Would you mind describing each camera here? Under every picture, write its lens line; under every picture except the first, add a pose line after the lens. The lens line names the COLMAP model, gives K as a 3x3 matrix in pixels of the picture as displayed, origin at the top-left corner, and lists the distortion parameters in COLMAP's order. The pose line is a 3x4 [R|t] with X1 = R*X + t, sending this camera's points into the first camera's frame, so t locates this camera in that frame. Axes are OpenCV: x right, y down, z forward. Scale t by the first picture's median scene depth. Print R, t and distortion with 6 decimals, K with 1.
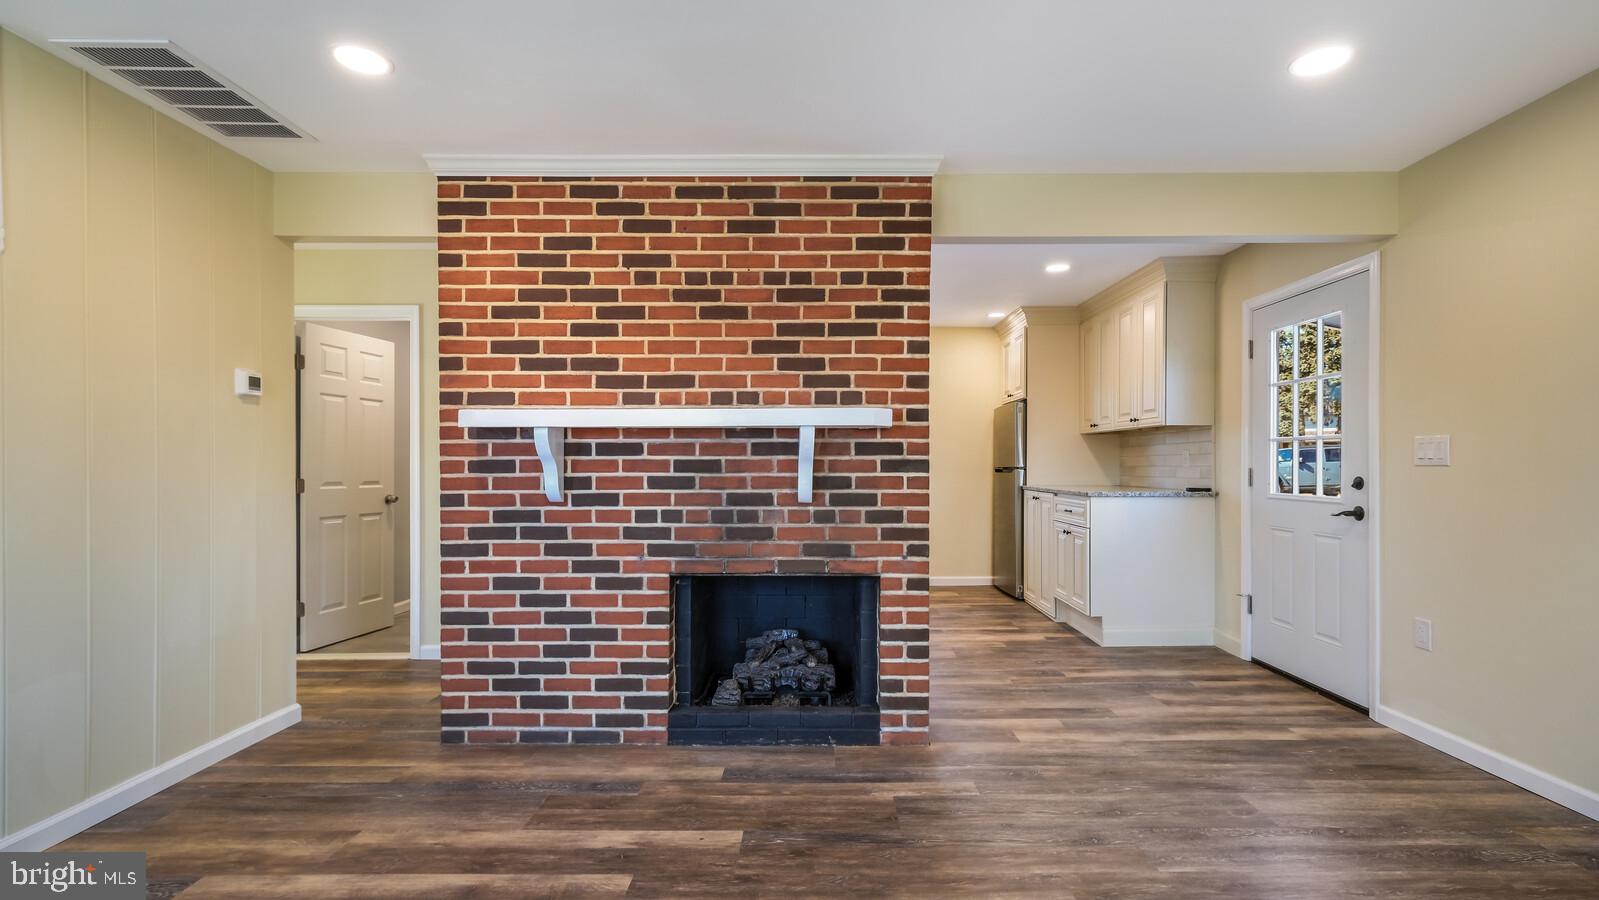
lens RADIAL K [[739.8, 0, 808.6], [0, 739.8, 466.7], [0, 0, 1]] dist [0.008299, -0.001672]
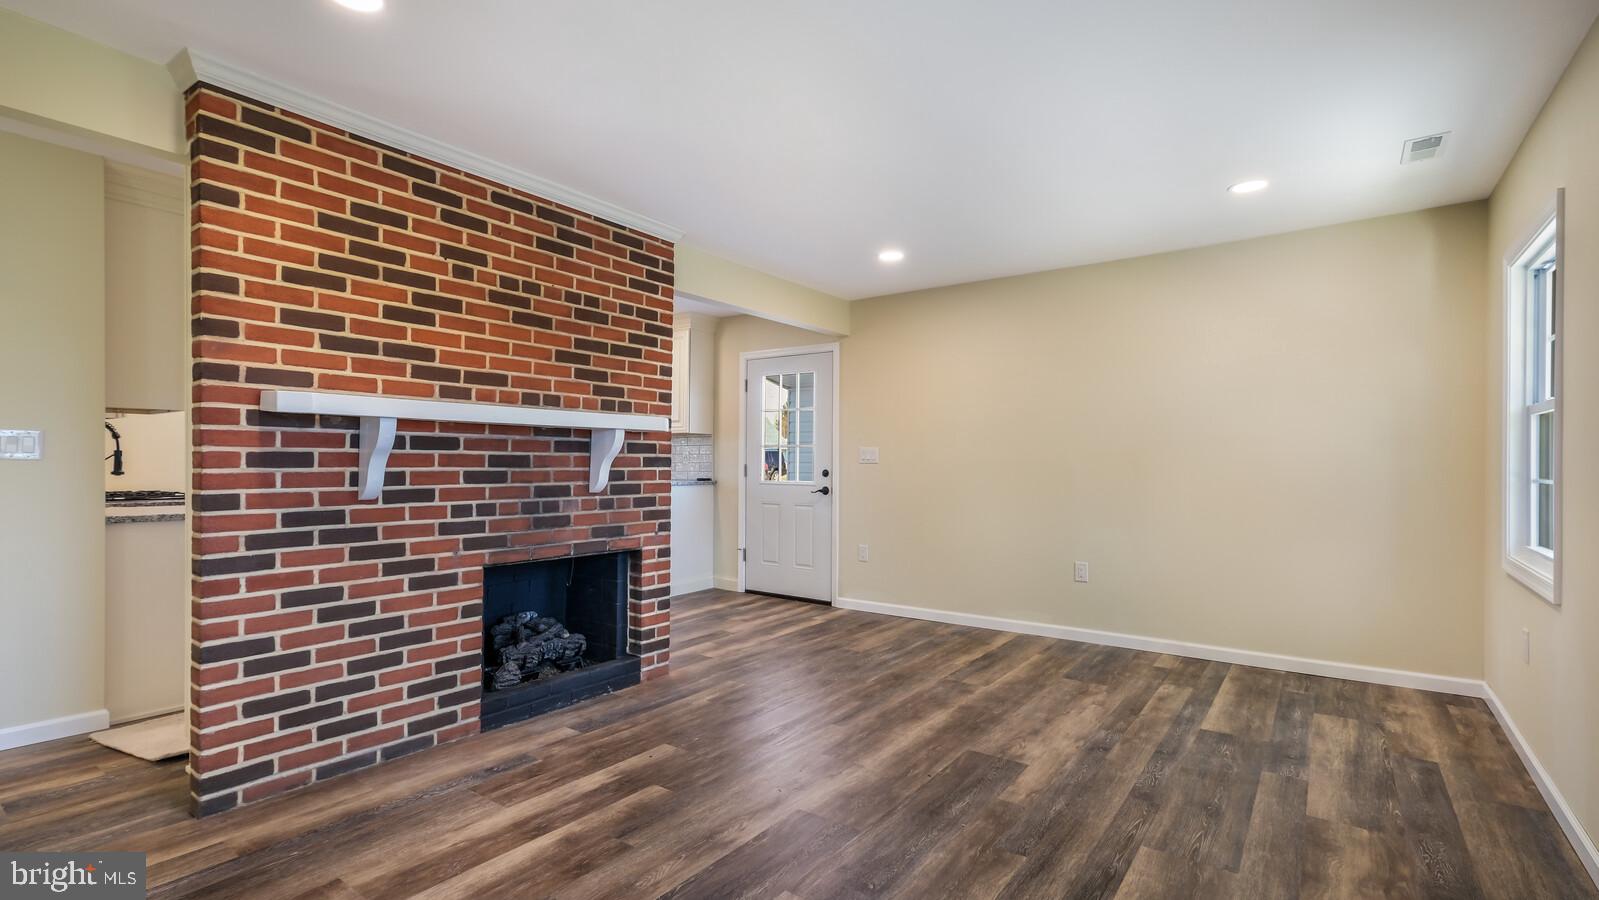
lens RADIAL K [[739.8, 0, 807.6], [0, 739.8, 465.3], [0, 0, 1]] dist [0.008299, -0.001672]
pose [[0.577399, 0.002310, 0.816459, -0.767960], [-0.005998, 0.999981, 0.001413, 0.001180], [-0.816440, -0.005713, 0.577402, 0.040187]]
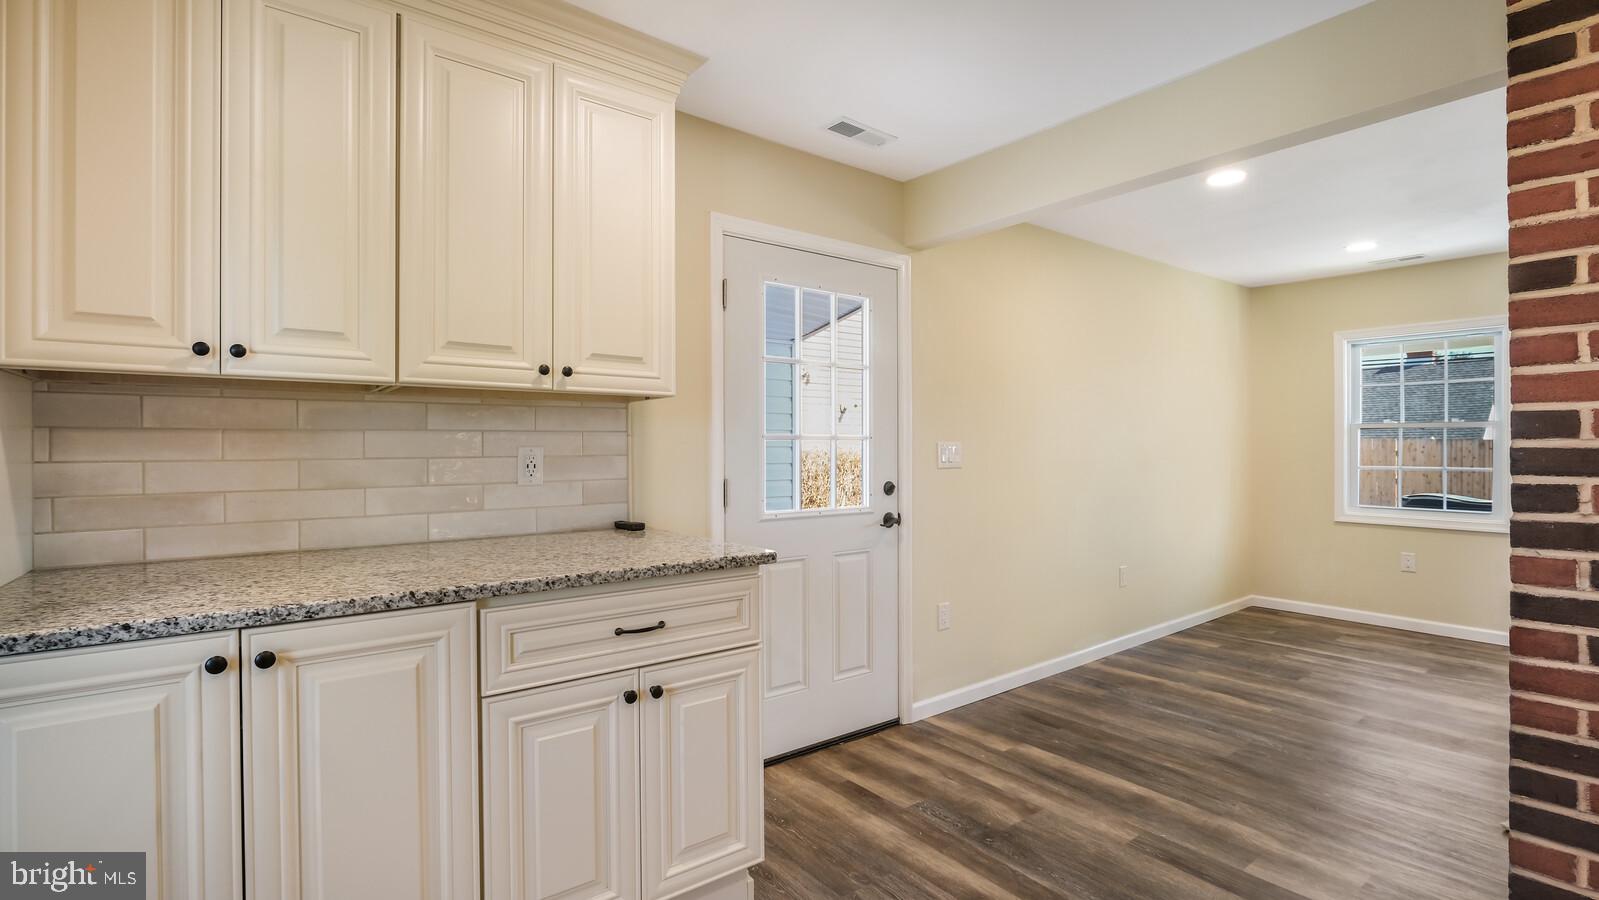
lens RADIAL K [[739.8, 0, 806.9], [0, 739.8, 447.3], [0, 0, 1]] dist [0.008299, -0.001672]
pose [[-0.622344, 0.005023, 0.782728, 0.067881], [0.007485, 0.999972, -0.000465, -0.034361], [-0.782708, 0.005569, -0.622364, 1.852971]]
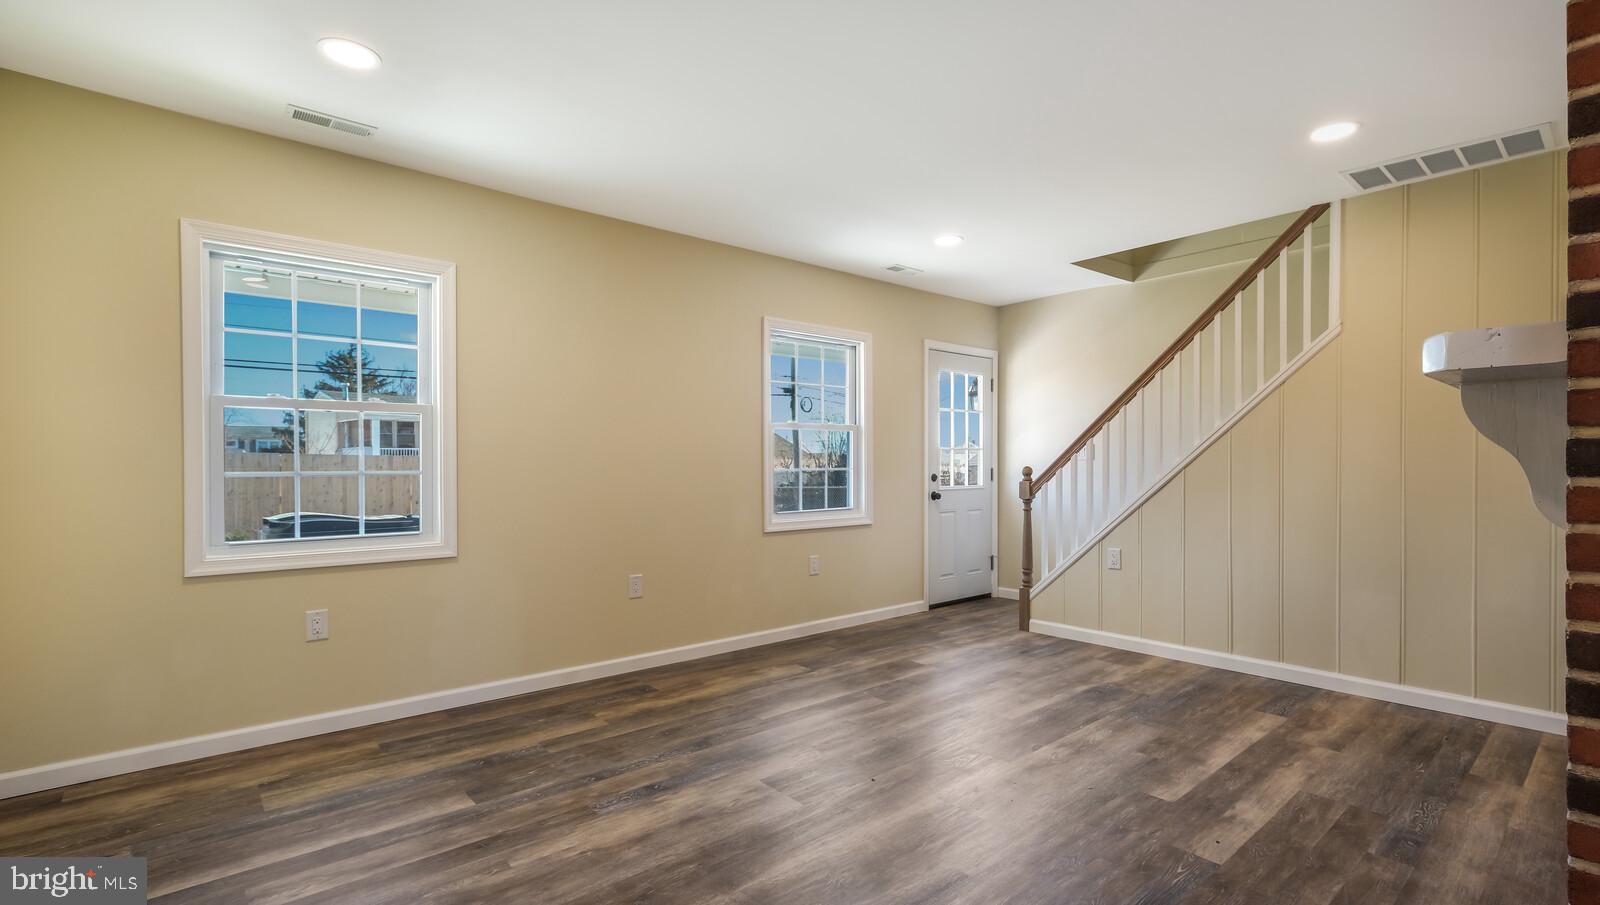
lens RADIAL K [[730.7, 0, 811.9], [0, 730.7, 456.3], [0, 0, 1]] dist [0.014893, -0.000879]
pose [[-0.742963, -0.001441, -0.669331, 0.670610], [0.002084, 0.999988, -0.004466, 0.001451], [0.669330, -0.004713, -0.742951, 1.021598]]
